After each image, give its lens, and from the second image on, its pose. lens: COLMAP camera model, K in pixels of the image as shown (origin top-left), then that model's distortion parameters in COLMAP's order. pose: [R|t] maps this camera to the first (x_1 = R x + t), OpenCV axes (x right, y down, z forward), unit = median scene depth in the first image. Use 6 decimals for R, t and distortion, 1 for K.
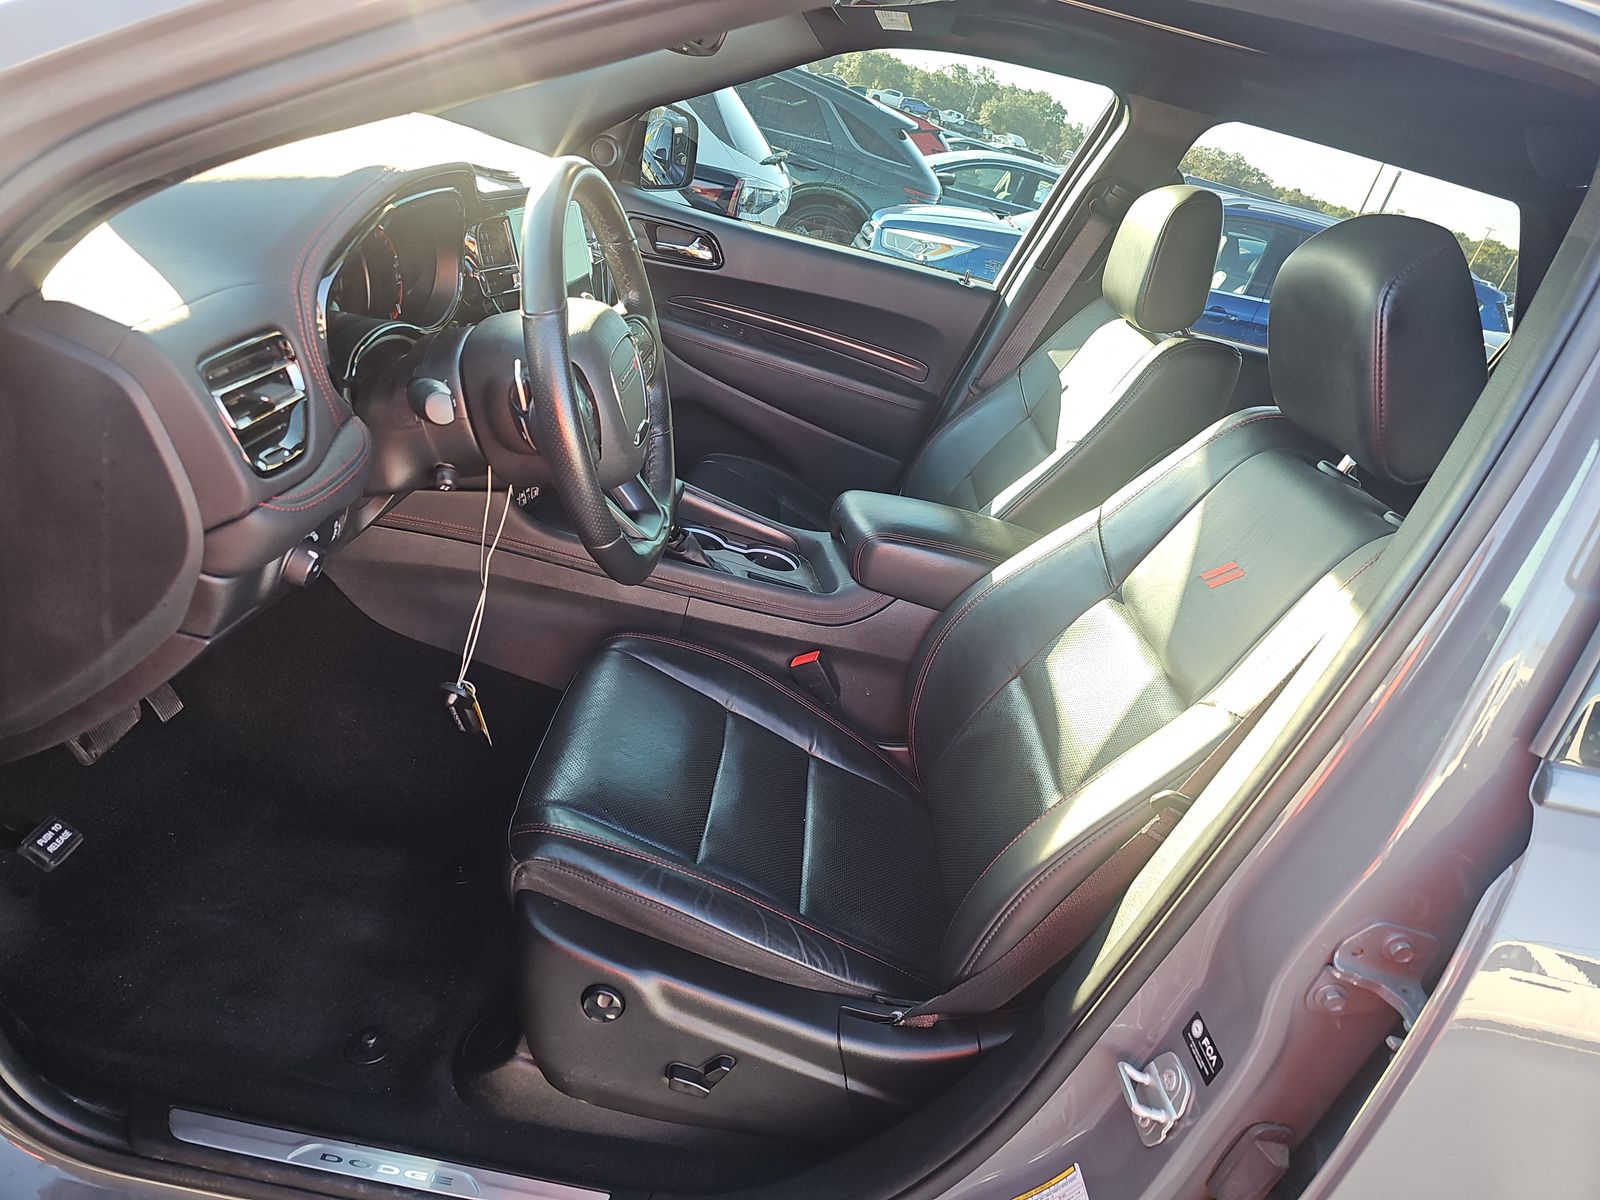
lens RADIAL K [[1068.1, 0, 786.4], [0, 1068.1, 600.6], [0, 0, 1]] dist [0.043817, -0.016062]
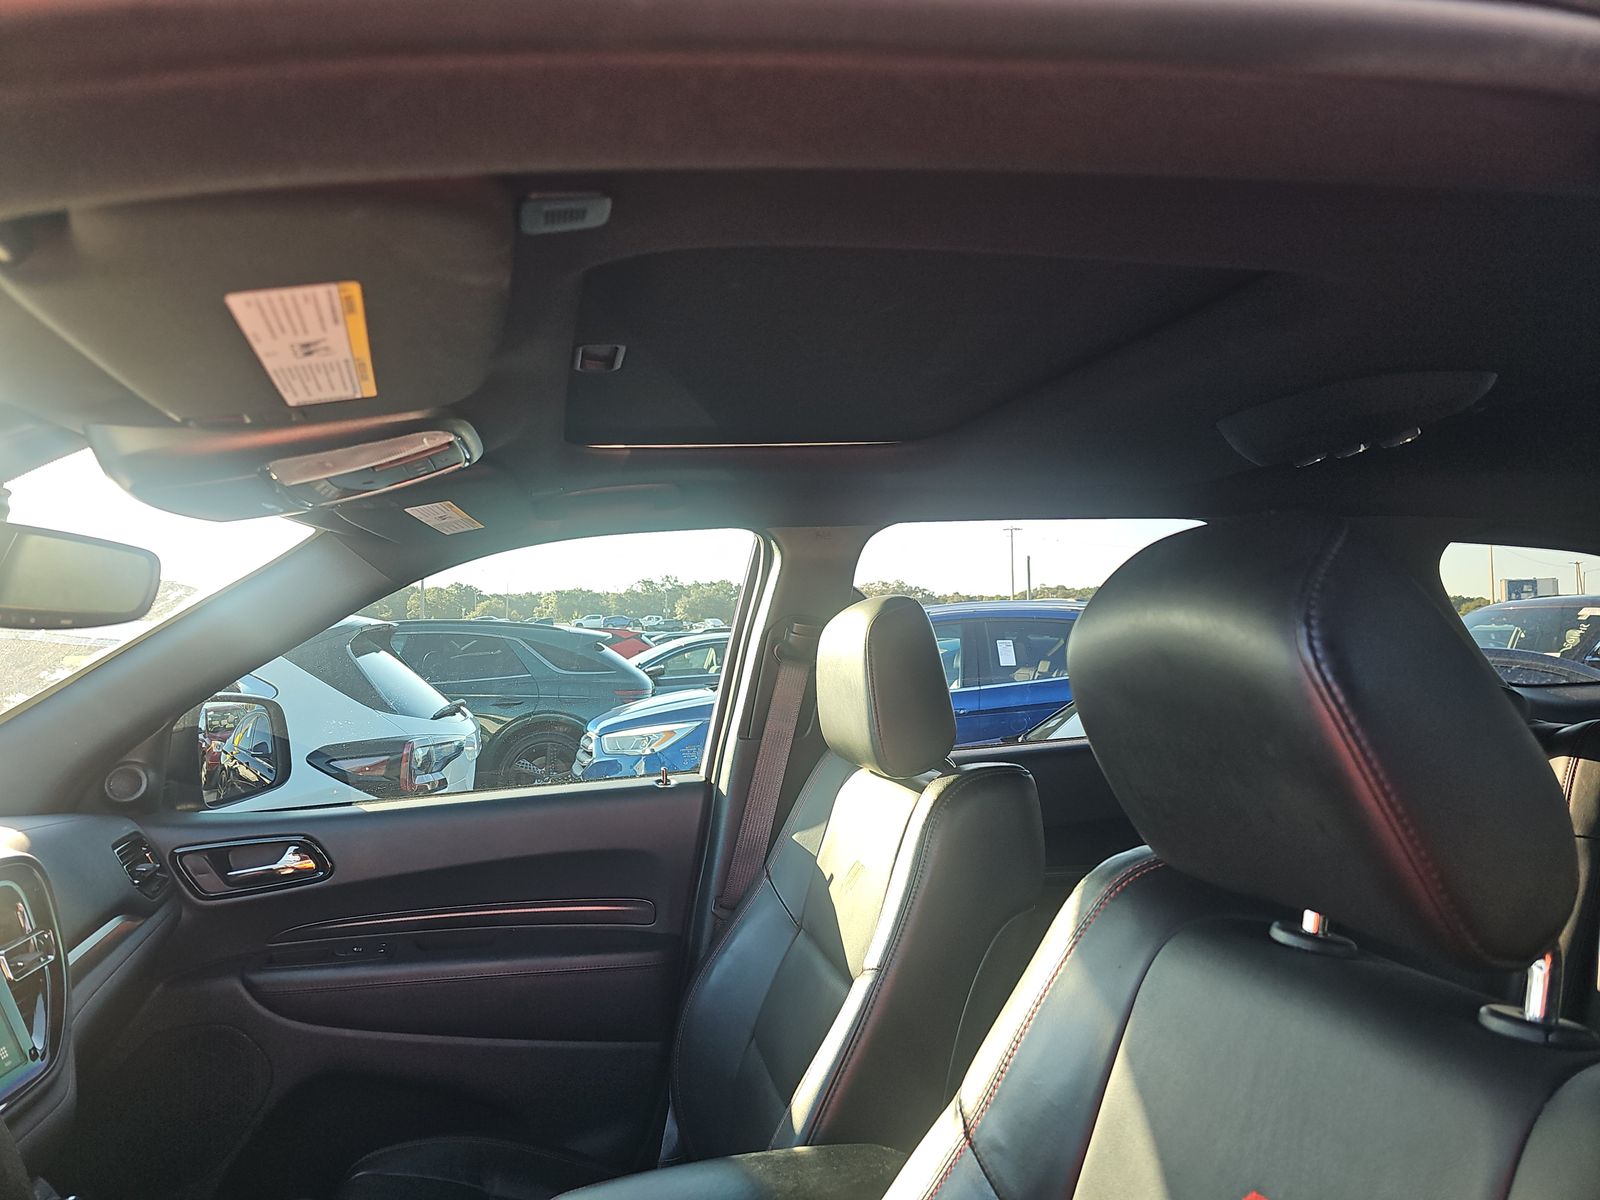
lens RADIAL K [[1068.1, 0, 801.8], [0, 1068.1, 597.7], [0, 0, 1]] dist [0.043817, -0.016062]
pose [[0.921630, -0.274269, 0.274545, 0.036959], [0.365560, 0.851022, -0.376998, -0.036524], [-0.130245, 0.447816, 0.884589, 0.106987]]
